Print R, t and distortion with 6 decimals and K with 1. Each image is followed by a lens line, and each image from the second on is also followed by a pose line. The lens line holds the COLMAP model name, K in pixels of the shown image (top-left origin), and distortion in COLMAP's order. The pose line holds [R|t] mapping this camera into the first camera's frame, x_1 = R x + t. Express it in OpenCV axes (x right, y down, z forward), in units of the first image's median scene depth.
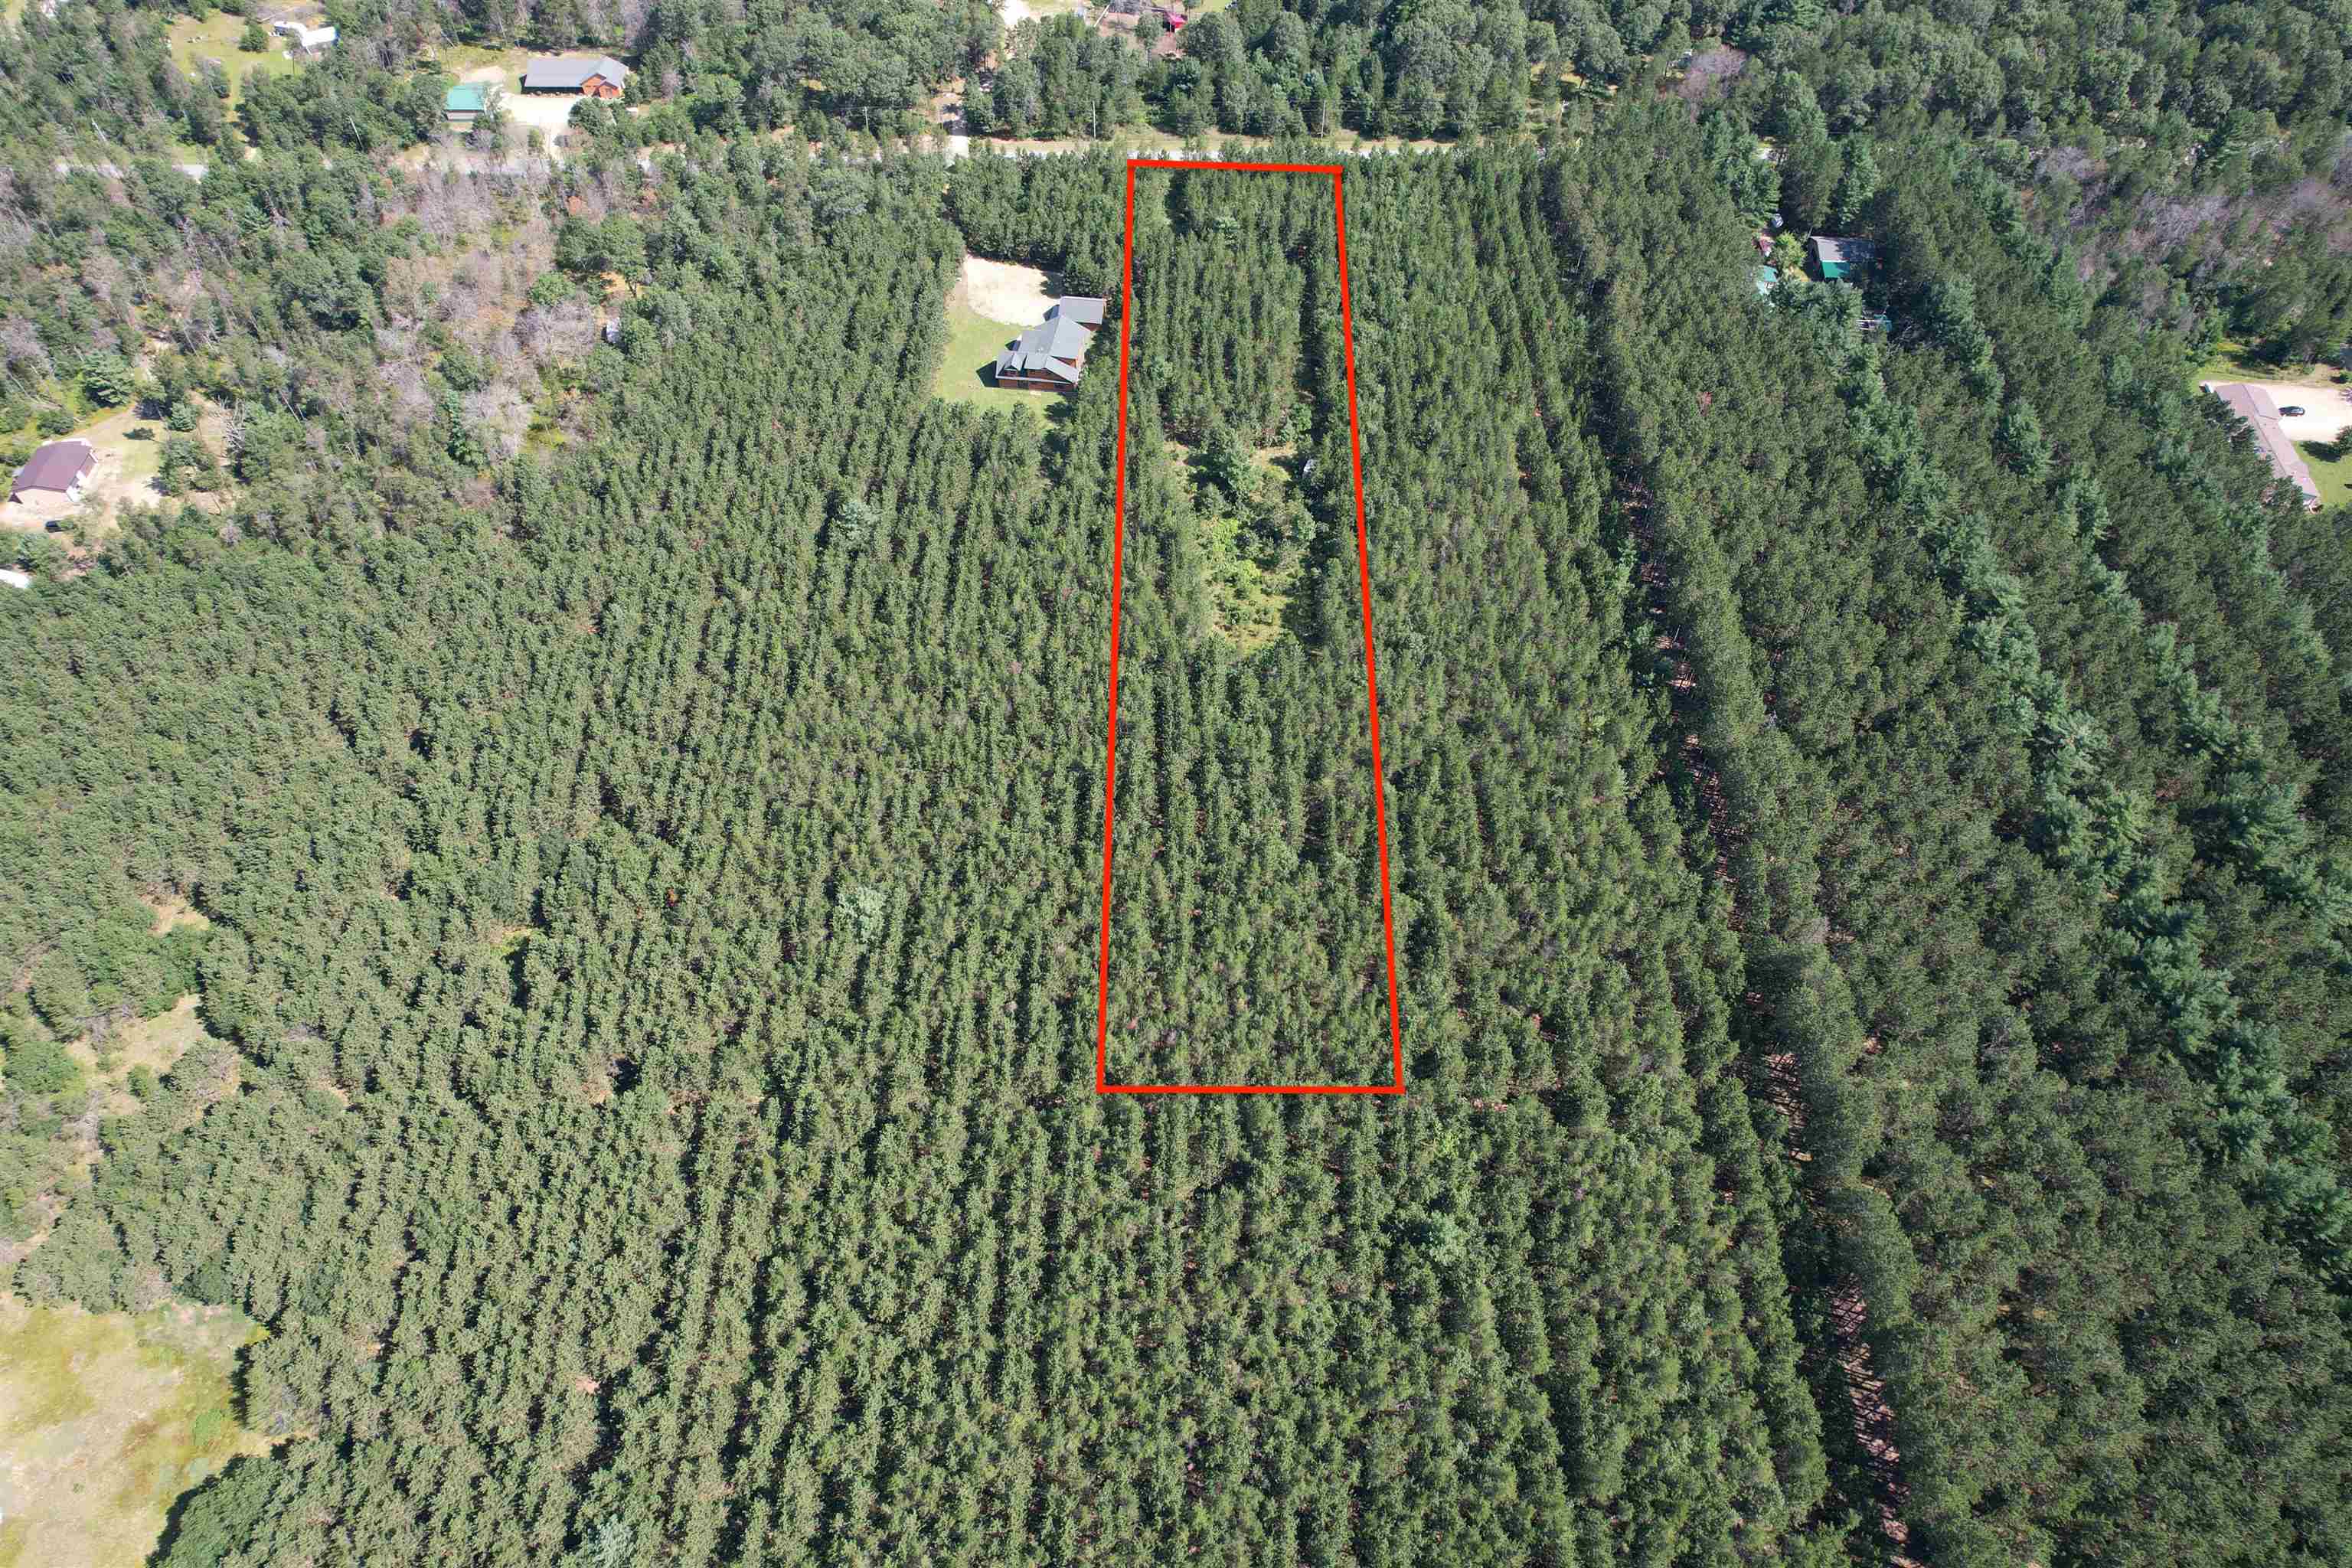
lens RADIAL K [[1501.5, 0, 1187.3], [0, 1501.5, 784.7], [0, 0, 1]] dist [-0.071627, 0.060184]
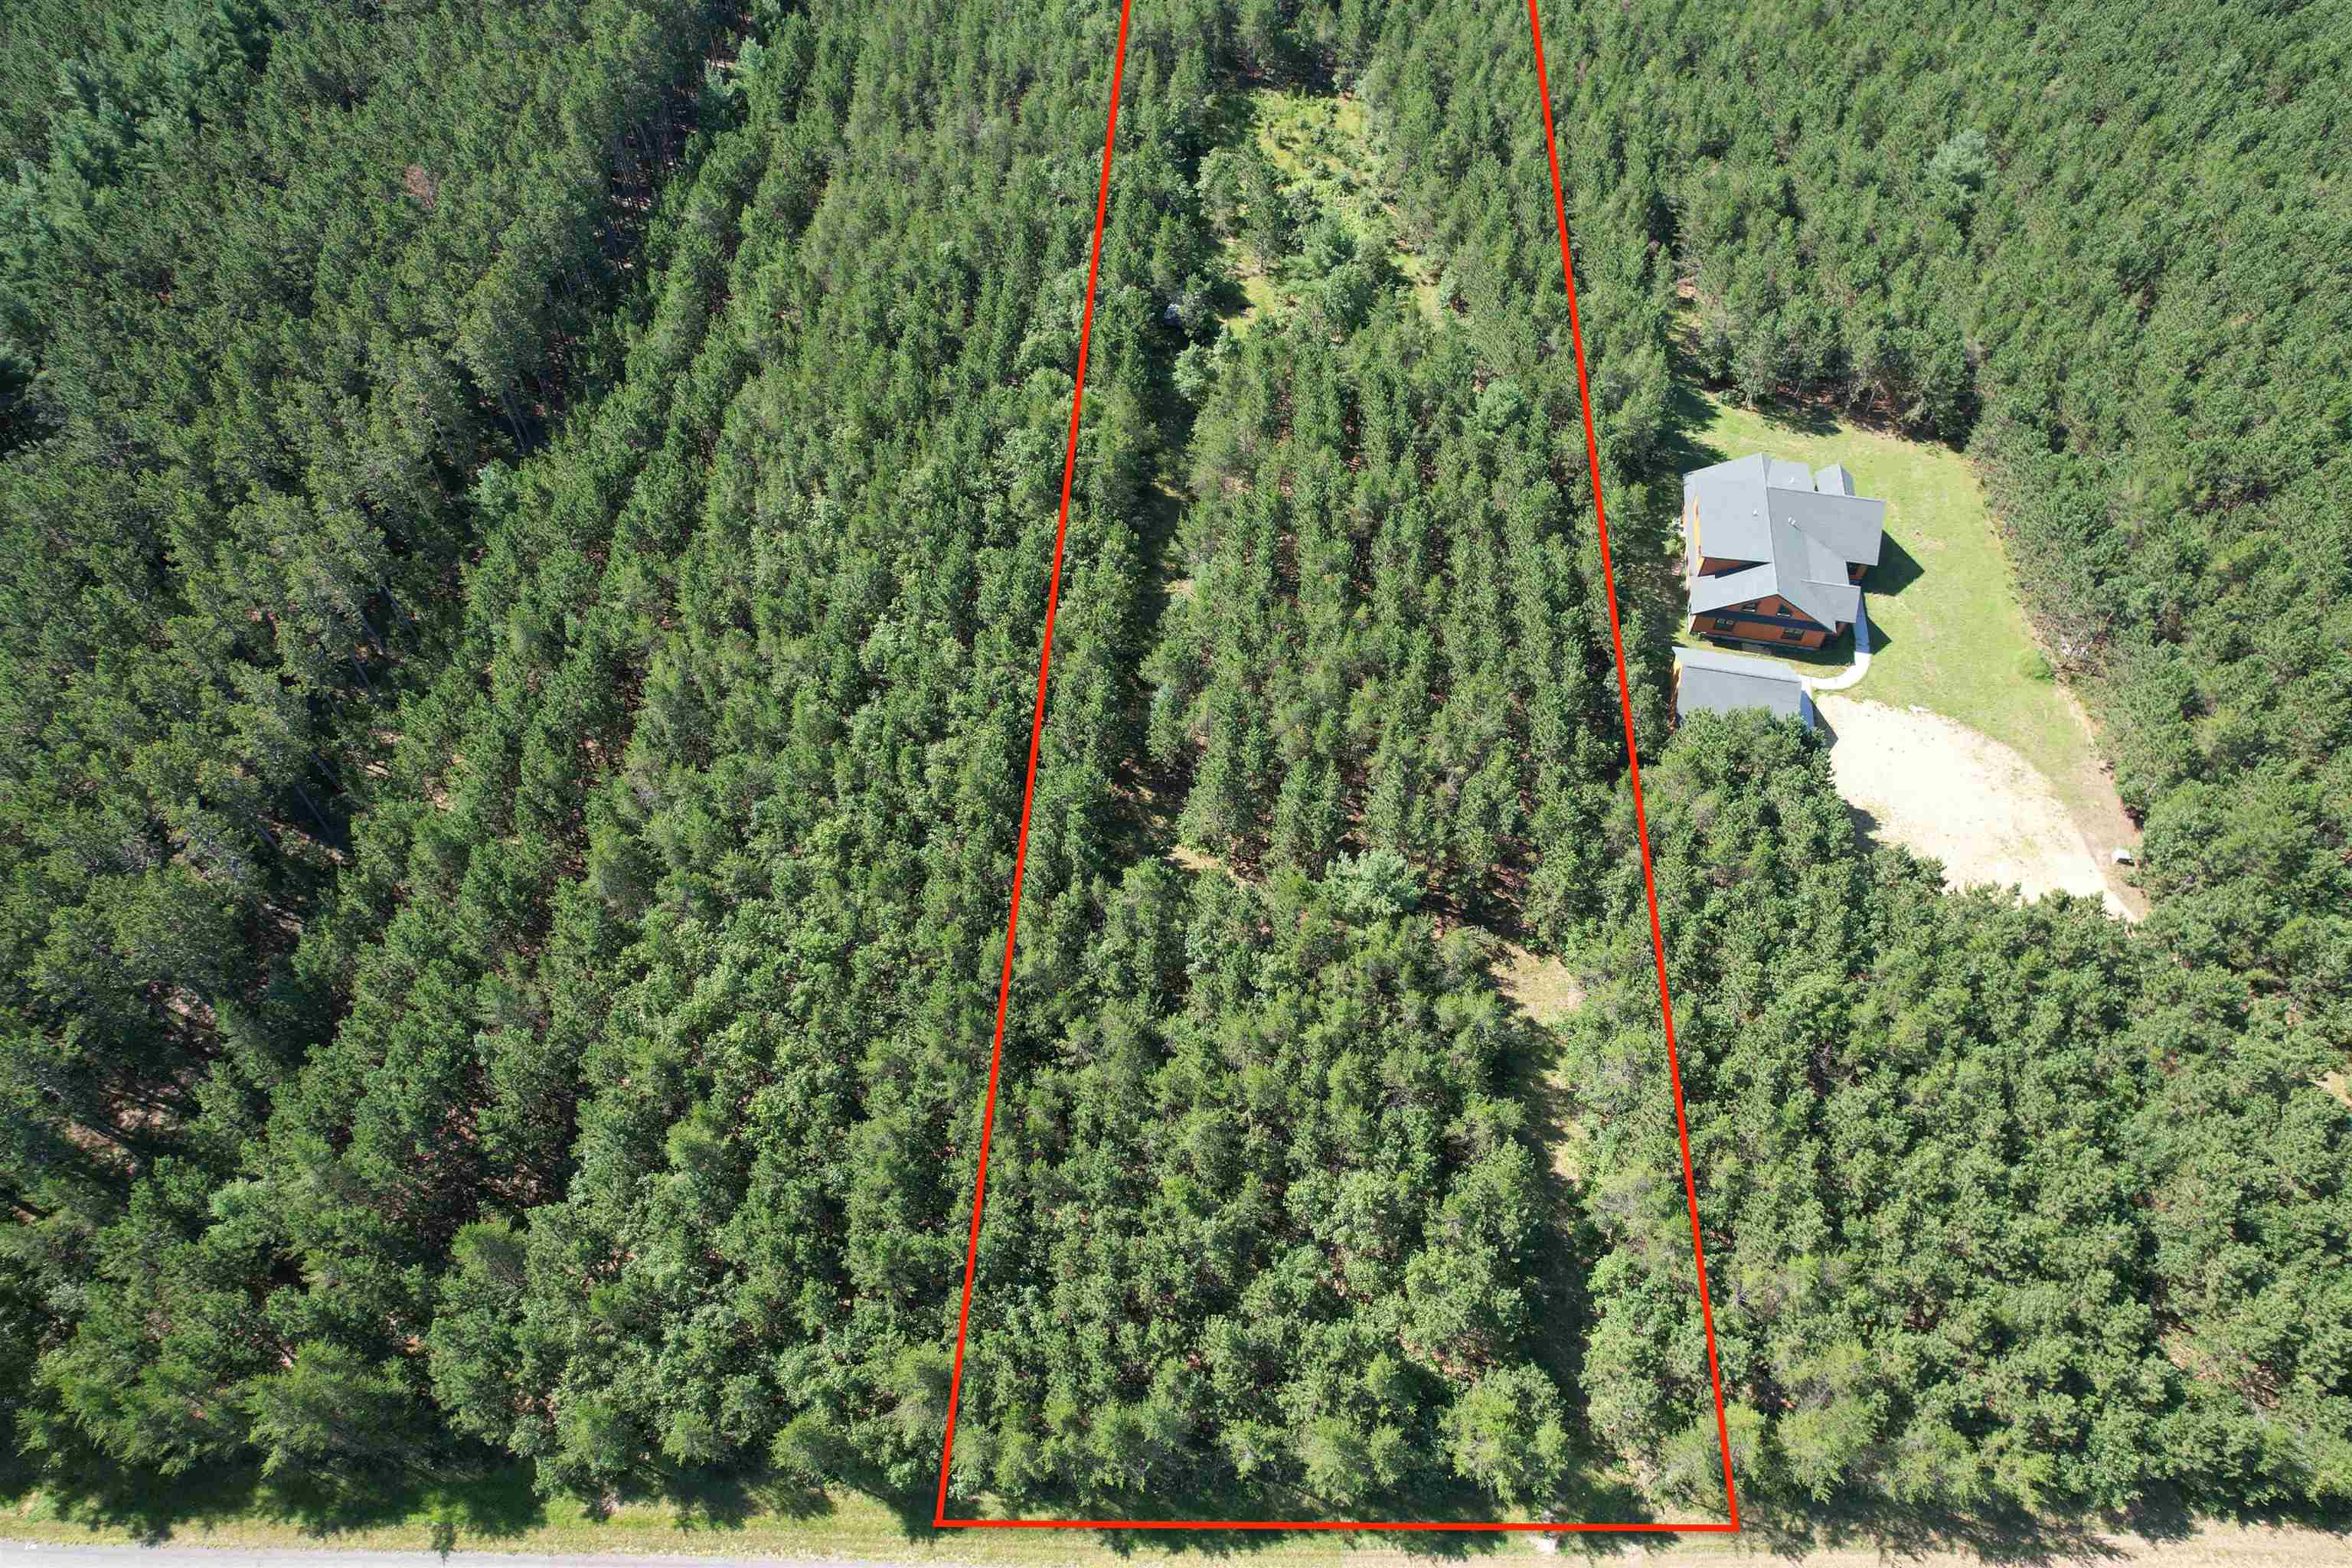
lens RADIAL K [[1501.5, 0, 1177.7], [0, 1501.5, 788.0], [0, 0, 1]] dist [-0.071627, 0.060184]
pose [[-0.999454, -0.031608, 0.009620, 0.082837], [0.016478, -0.224527, 0.974329, -0.837169], [-0.028636, 0.973955, 0.224925, 1.143839]]
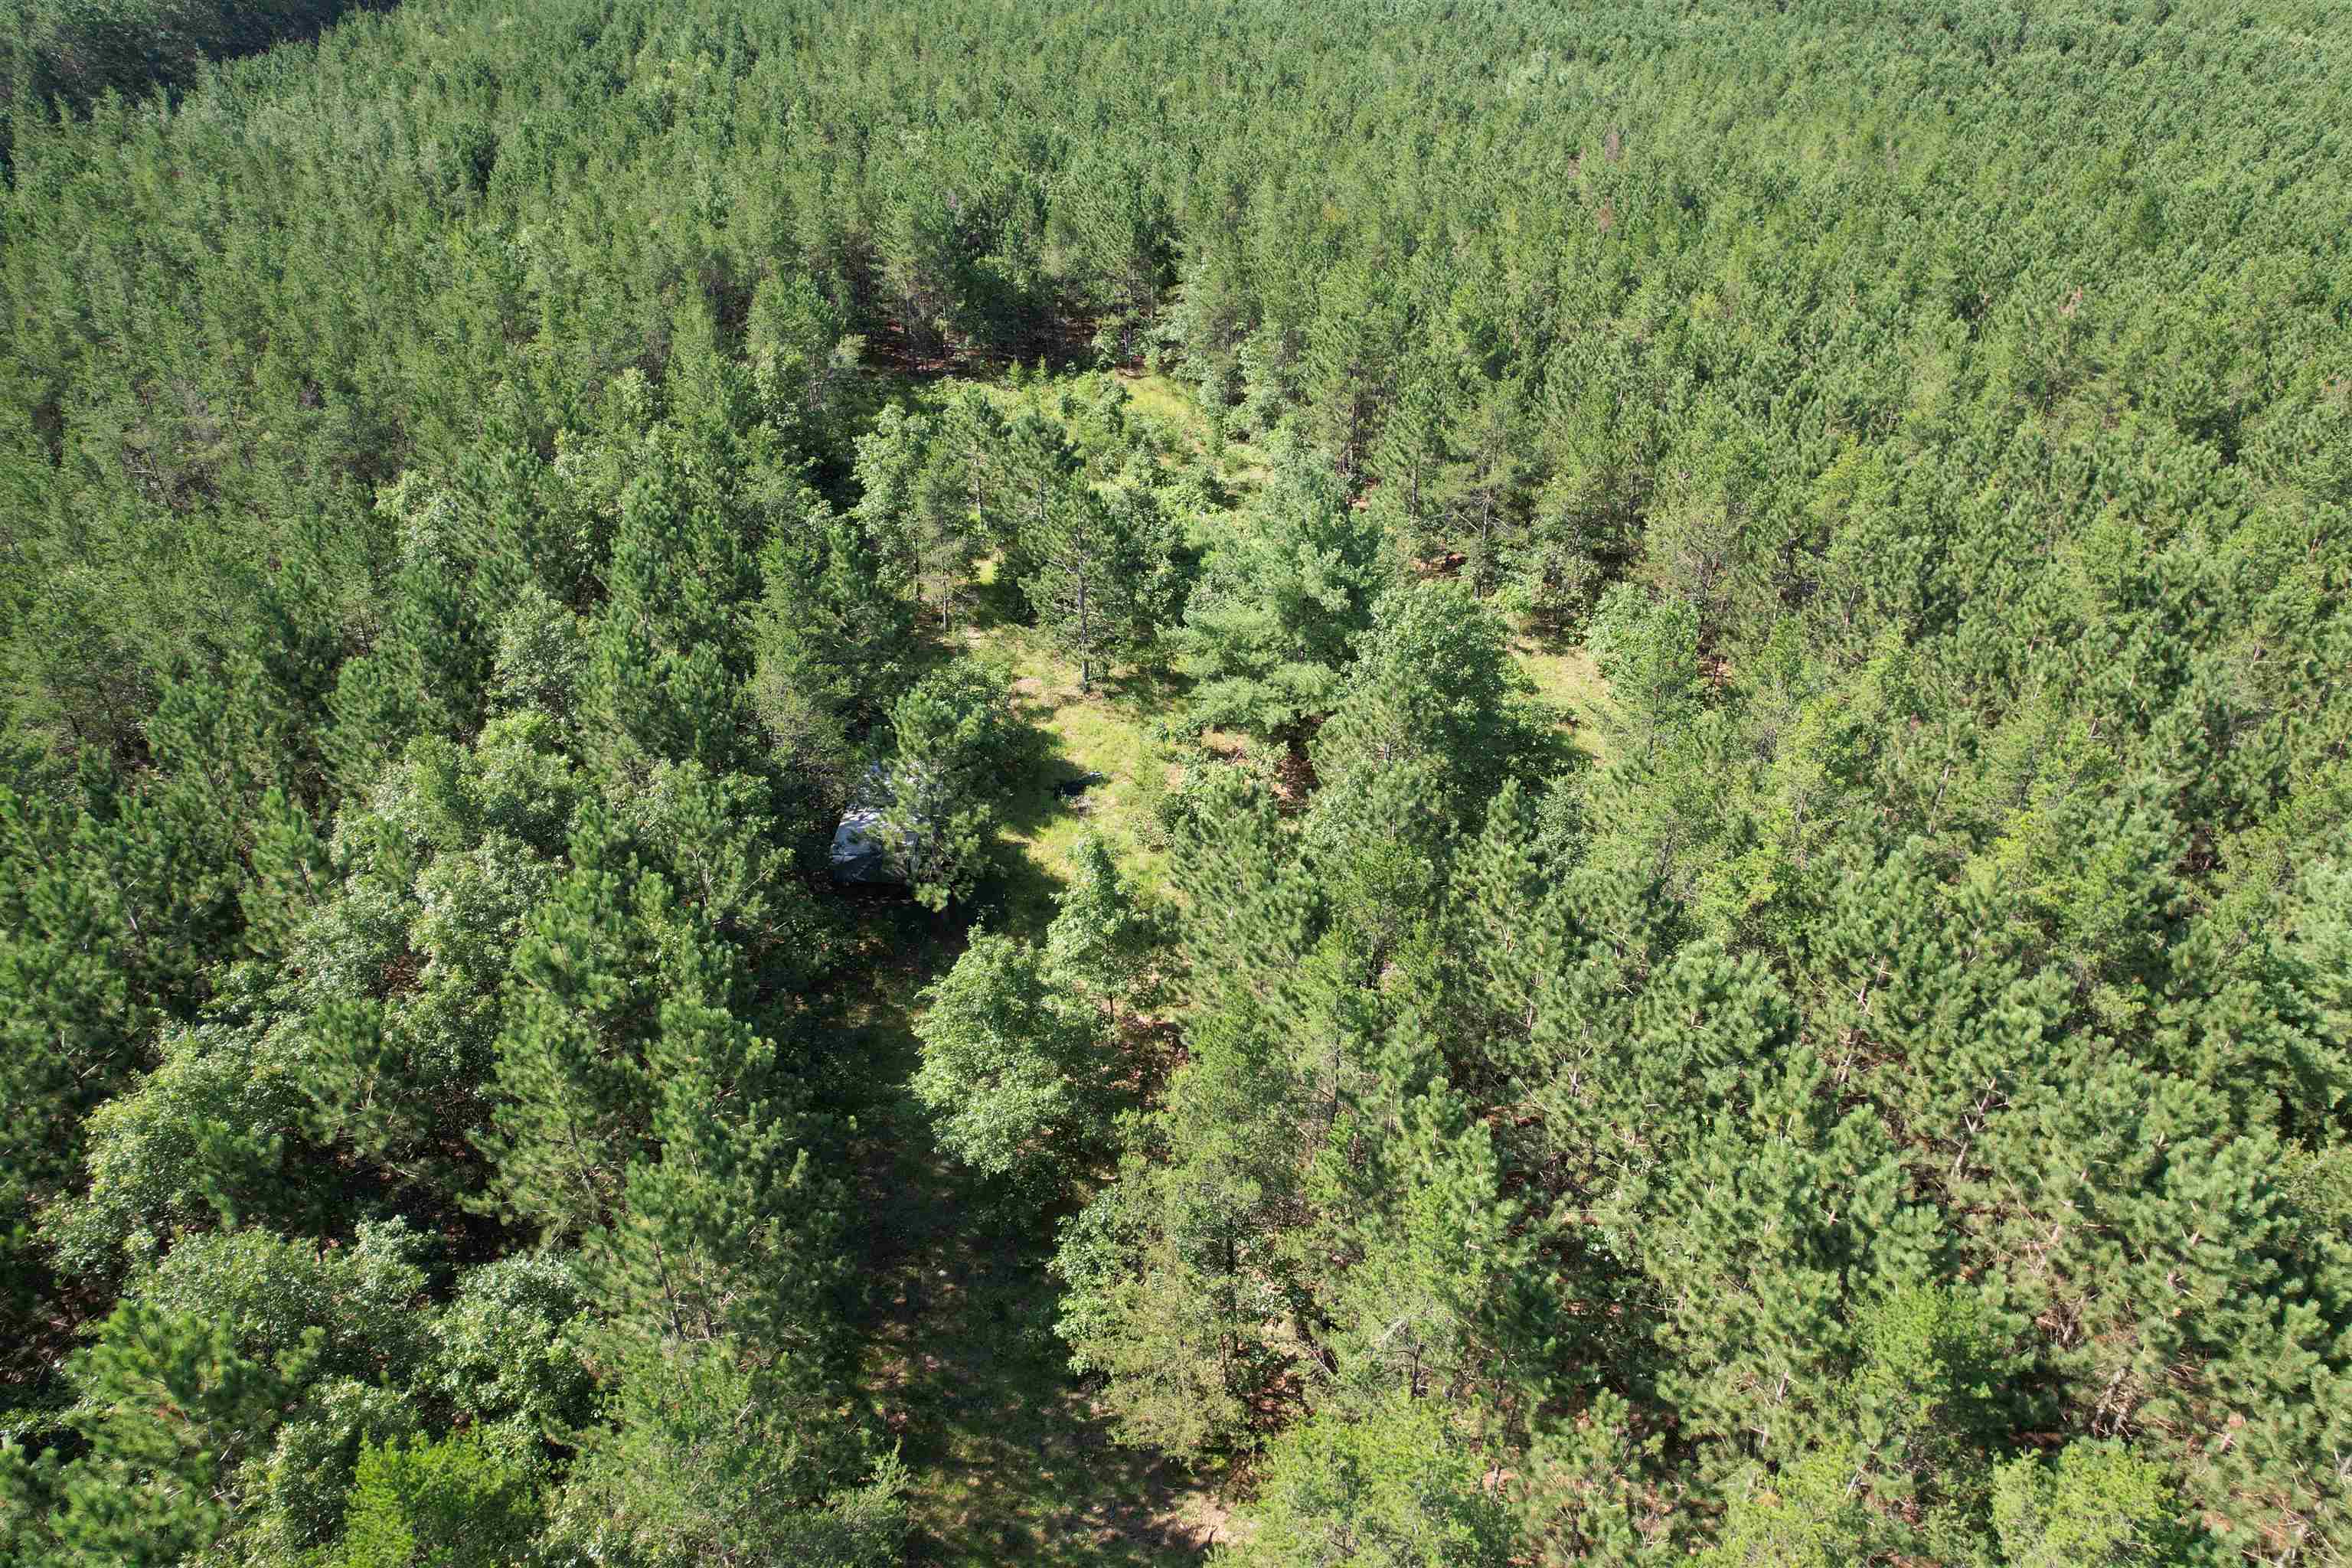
lens RADIAL K [[1501.5, 0, 1168.1], [0, 1501.5, 786.5], [0, 0, 1]] dist [-0.071627, 0.060184]
pose [[-0.967394, 0.139209, -0.211589, 0.096925], [-0.193088, 0.135285, 0.971810, -0.402525], [0.163910, 0.980978, -0.103995, 1.111684]]
